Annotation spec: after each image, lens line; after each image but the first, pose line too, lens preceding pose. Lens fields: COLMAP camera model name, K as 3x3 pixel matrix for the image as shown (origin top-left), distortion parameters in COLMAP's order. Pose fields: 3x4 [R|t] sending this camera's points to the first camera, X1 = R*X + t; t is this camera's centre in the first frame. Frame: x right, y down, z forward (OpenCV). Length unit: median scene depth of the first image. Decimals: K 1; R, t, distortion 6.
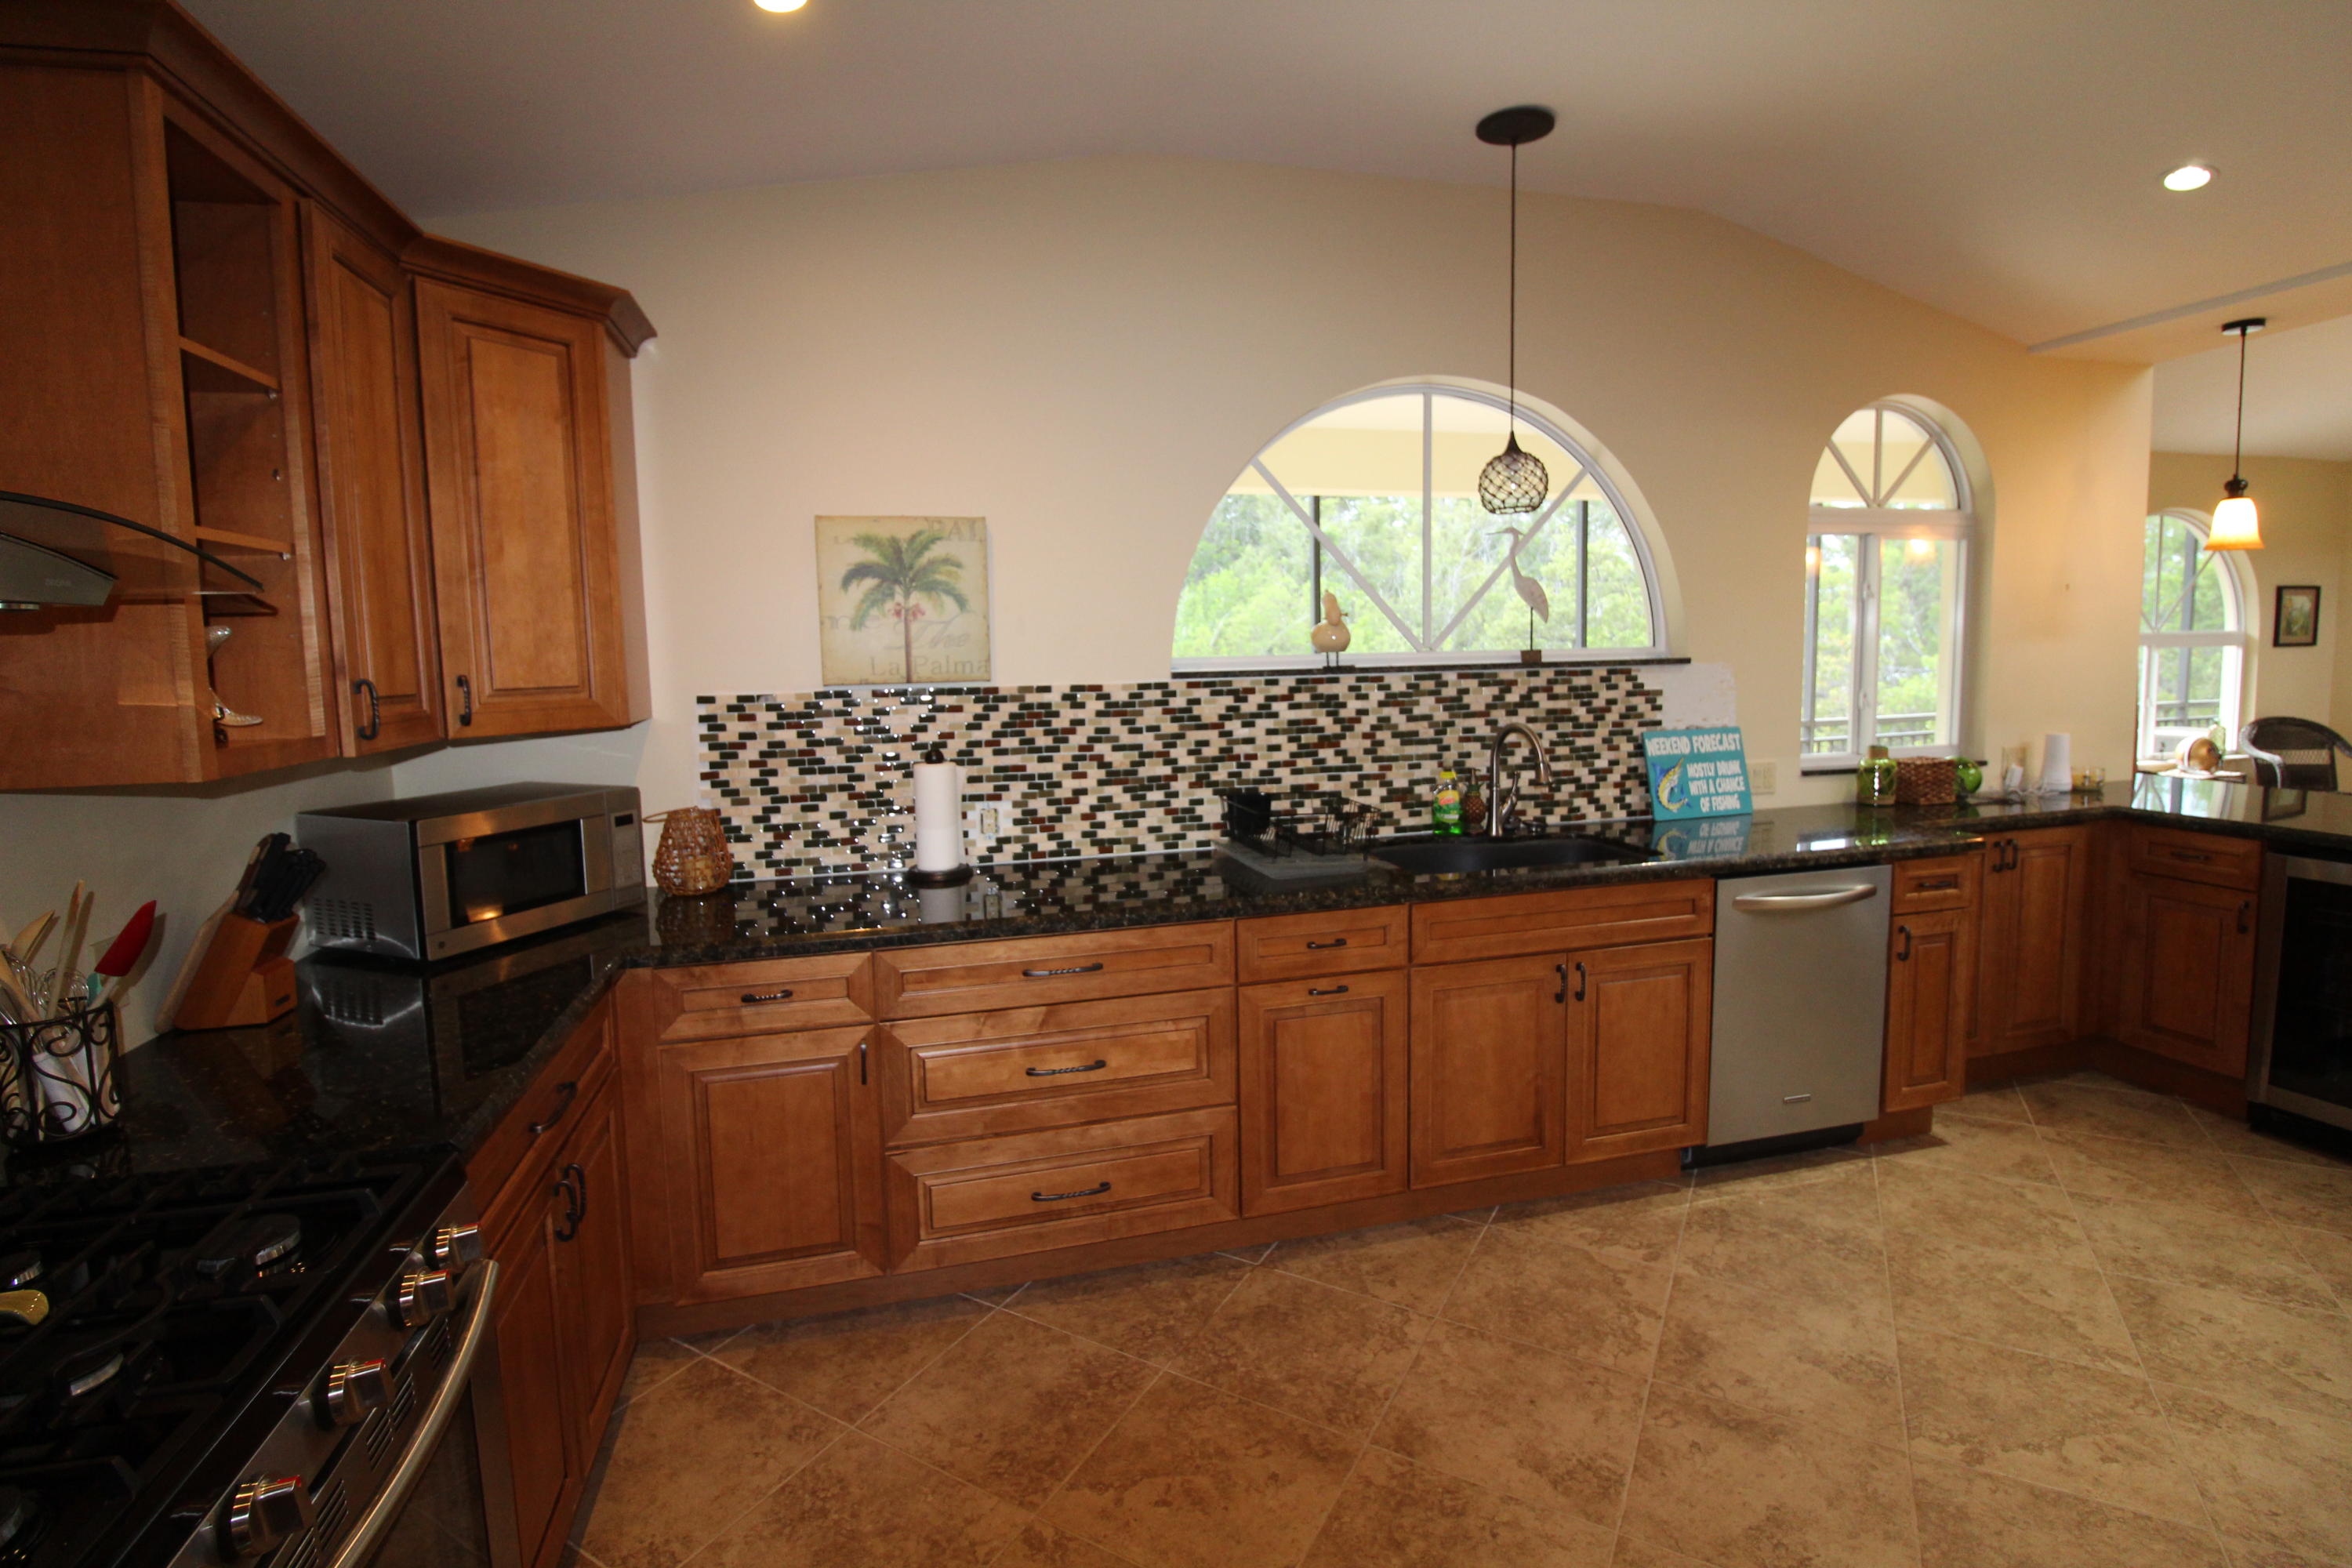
lens RADIAL K [[1096.9, 0, 1175.0], [0, 1096.9, 758.9], [0, 0, 1]] dist [-0.000338, -0.000230]
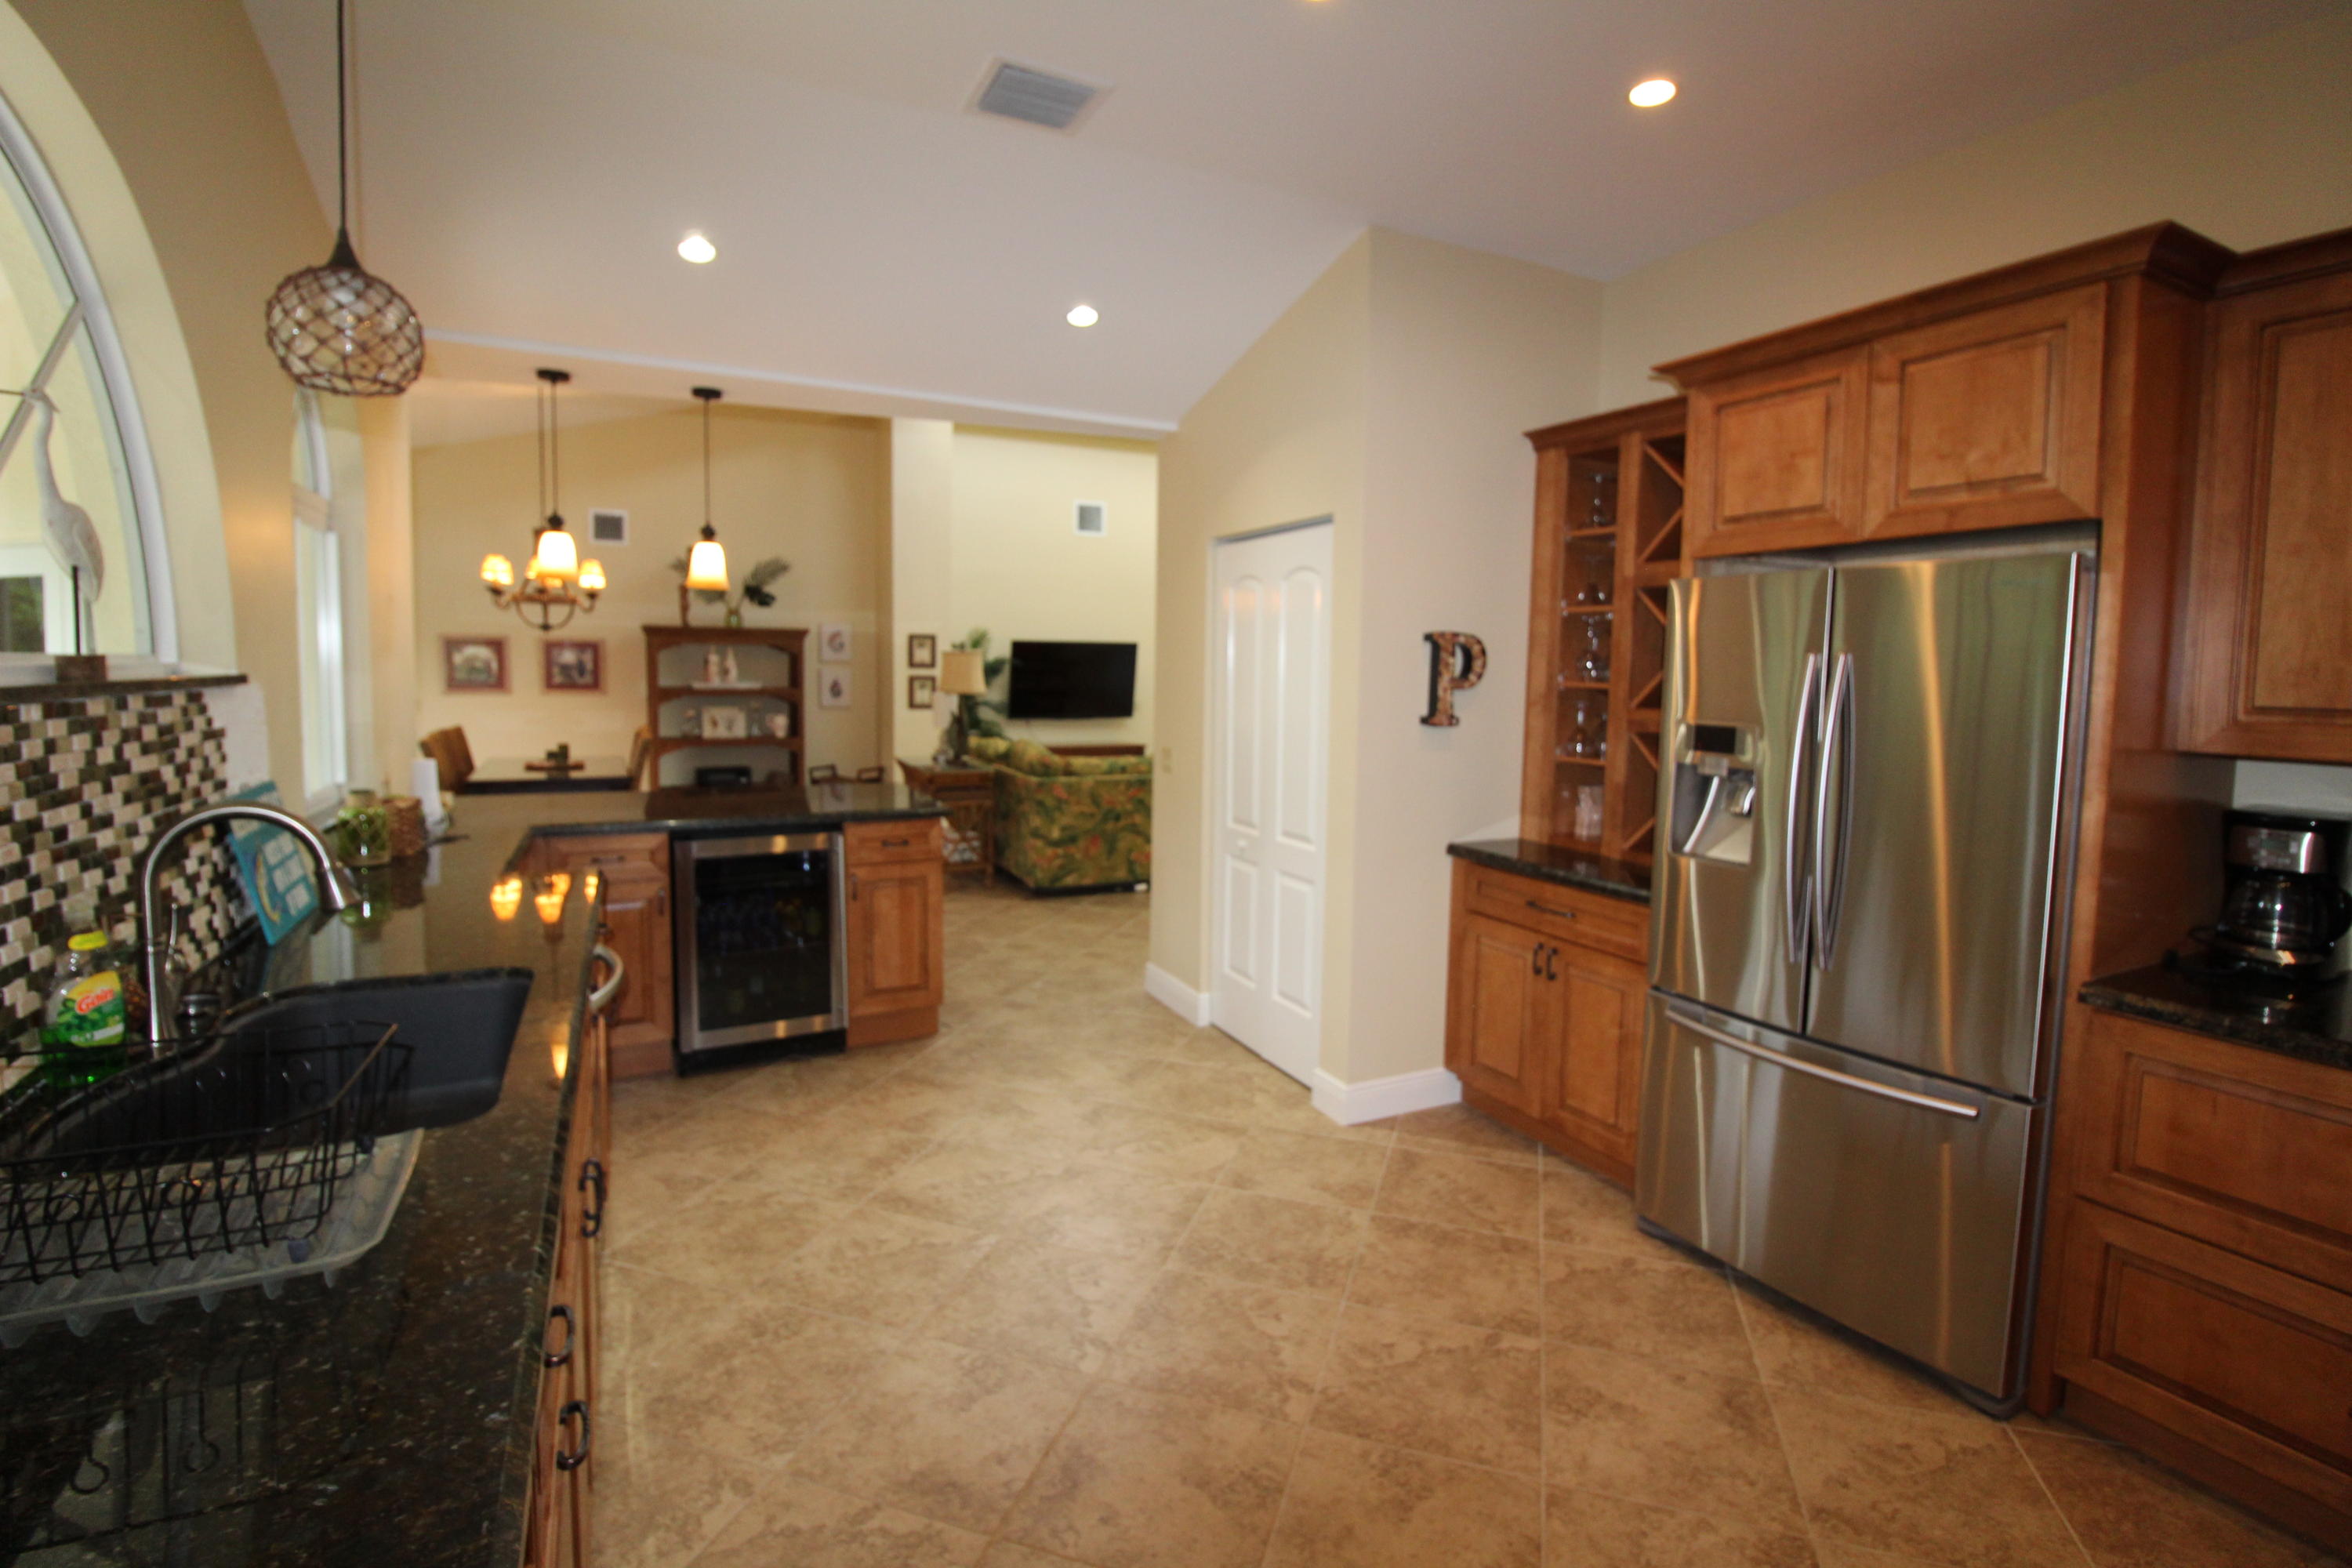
lens RADIAL K [[1096.9, 0, 1175.0], [0, 1096.9, 758.9], [0, 0, 1]] dist [-0.000338, -0.000230]
pose [[-0.194856, -0.065831, 0.978620, -0.287062], [0.087643, 0.992585, 0.084222, -0.062594], [-0.976908, 0.102180, -0.187642, 0.746239]]
